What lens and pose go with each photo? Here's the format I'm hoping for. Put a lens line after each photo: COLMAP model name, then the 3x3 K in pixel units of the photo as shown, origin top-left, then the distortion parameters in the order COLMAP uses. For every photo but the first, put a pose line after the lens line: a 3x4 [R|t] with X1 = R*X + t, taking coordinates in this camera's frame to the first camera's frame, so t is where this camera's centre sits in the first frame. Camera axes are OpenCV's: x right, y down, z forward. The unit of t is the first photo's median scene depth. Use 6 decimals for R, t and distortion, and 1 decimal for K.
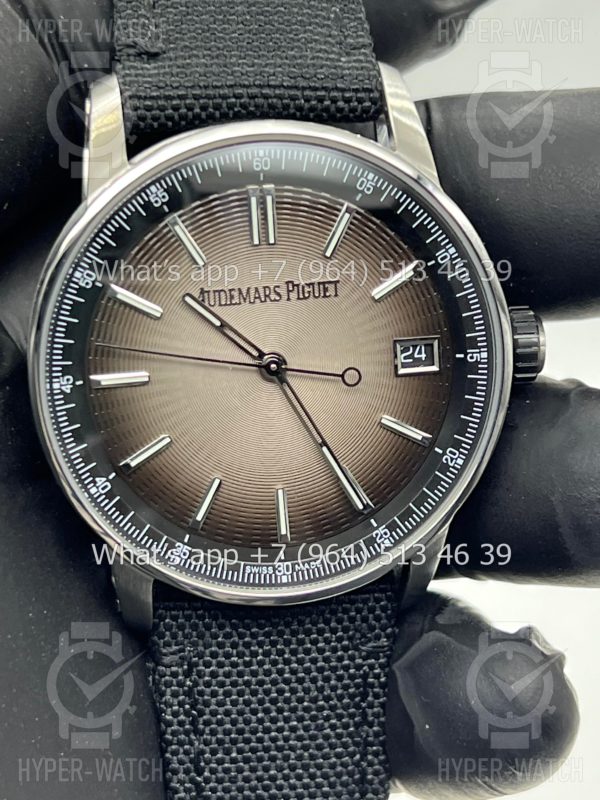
lens RADIAL K [[1783.0, 0, 278.2], [0, 1783.0, 389.2], [0, 0, 1]] dist [0.269543, 0.000000]
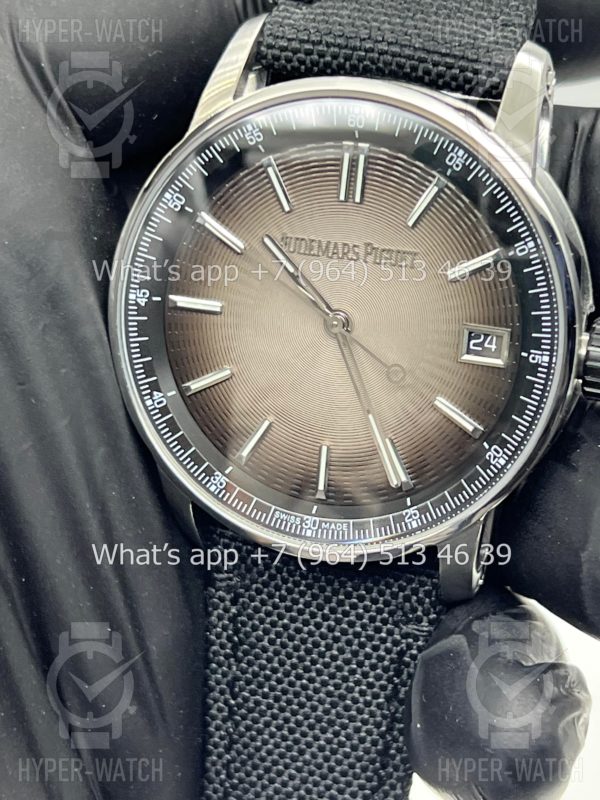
lens RADIAL K [[1783.0, 0, 301.9], [0, 1783.0, 393.5], [0, 0, 1]] dist [0.269543, 0.000000]
pose [[0.902295, 0.224238, -0.368214, 0.354854], [-0.216148, 0.974283, 0.063663, -0.033907], [0.373020, 0.022146, 0.927559, 0.061219]]
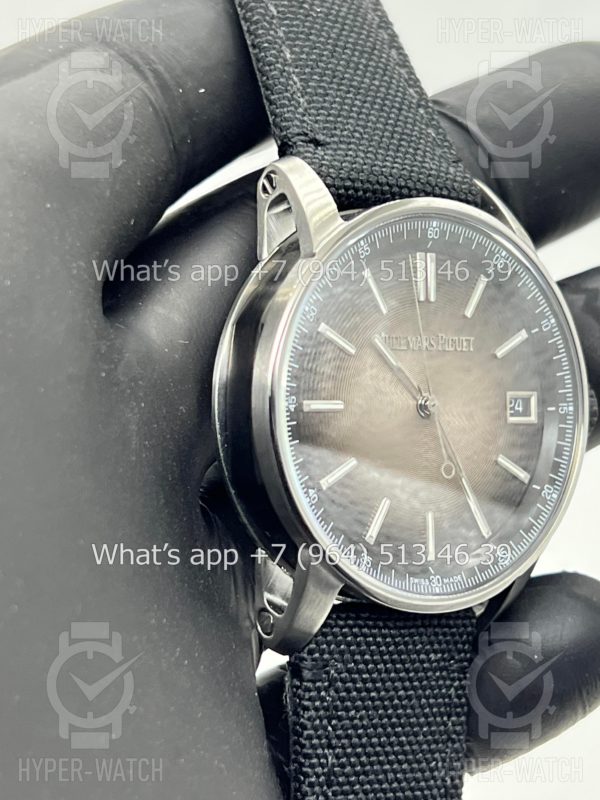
lens RADIAL K [[1783.0, 0, 298.2], [0, 1783.0, 395.6], [0, 0, 1]] dist [0.269543, 0.000000]
pose [[0.887345, 0.064007, 0.456642, -0.612107], [0.030063, 0.980181, -0.195809, 0.207070], [-0.460125, 0.187478, 0.867835, 0.018526]]
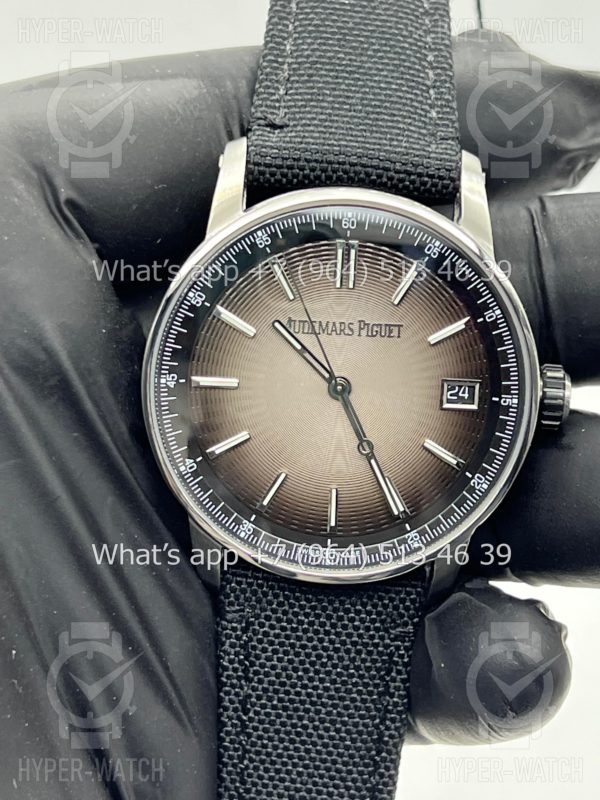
lens RADIAL K [[1783.0, 0, 283.3], [0, 1783.0, 398.5], [0, 0, 1]] dist [0.269543, 0.000000]
pose [[0.985154, 0.128214, -0.114161, 0.098740], [-0.129535, 0.991566, -0.004193, 0.004457], [0.112660, 0.018919, 0.993453, -0.217702]]
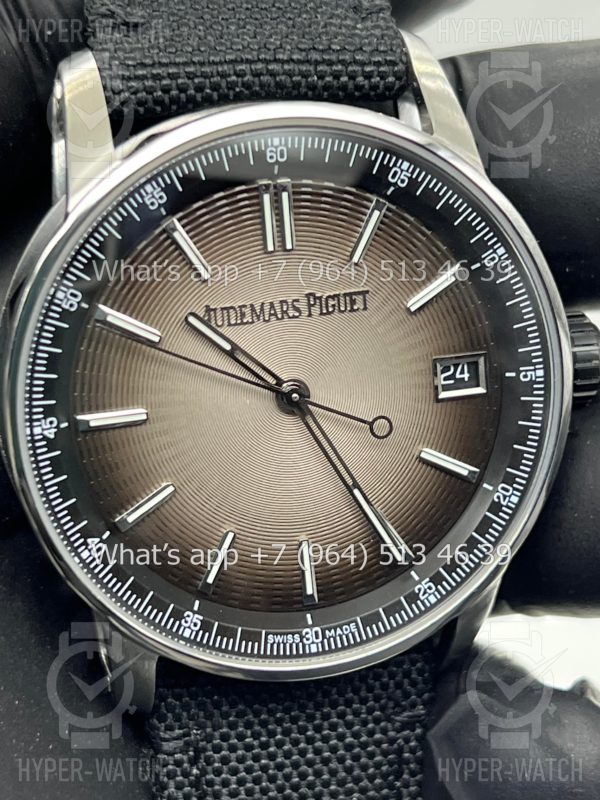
lens RADIAL K [[1783.0, 0, 274.2], [0, 1783.0, 387.0], [0, 0, 1]] dist [0.269543, 0.000000]
pose [[0.996234, -0.035629, 0.079043, -0.077432], [0.034572, 0.999294, 0.014699, -0.029328], [-0.079511, -0.011911, 0.996763, 0.164604]]
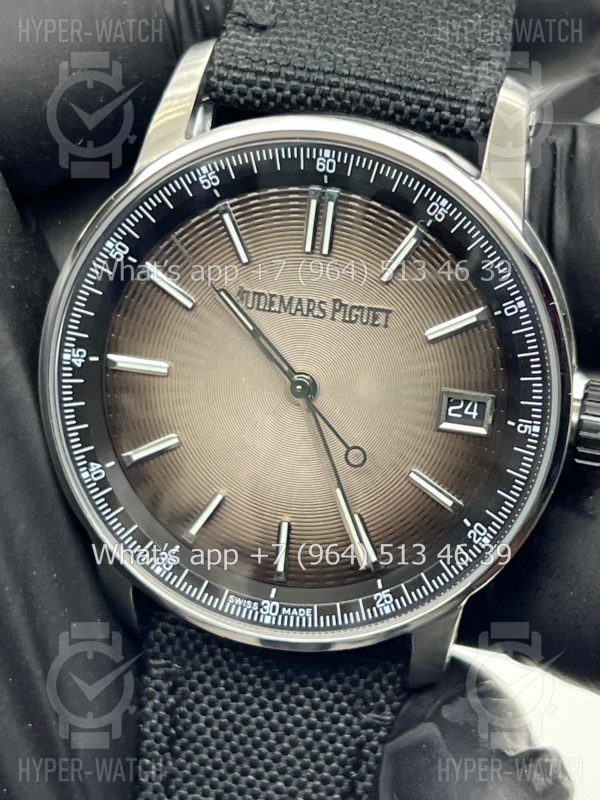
lens RADIAL K [[1783.0, 0, 292.2], [0, 1783.0, 397.4], [0, 0, 1]] dist [0.269543, 0.000000]
pose [[0.939574, 0.223408, -0.259403, 0.226374], [-0.217647, 0.974689, 0.051109, -0.052887], [0.264255, 0.008438, 0.964416, 0.126805]]
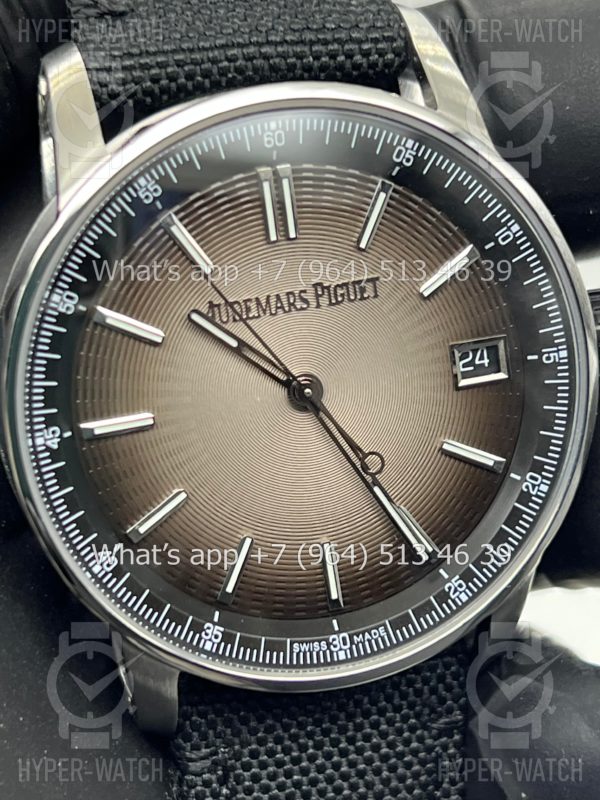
lens RADIAL K [[1783.0, 0, 269.1], [0, 1783.0, 391.4], [0, 0, 1]] dist [0.269543, 0.000000]
pose [[0.993739, -0.089228, 0.067235, -0.072550], [0.089285, 0.996004, 0.002171, -0.015916], [-0.067160, 0.003846, 0.997735, 0.201830]]
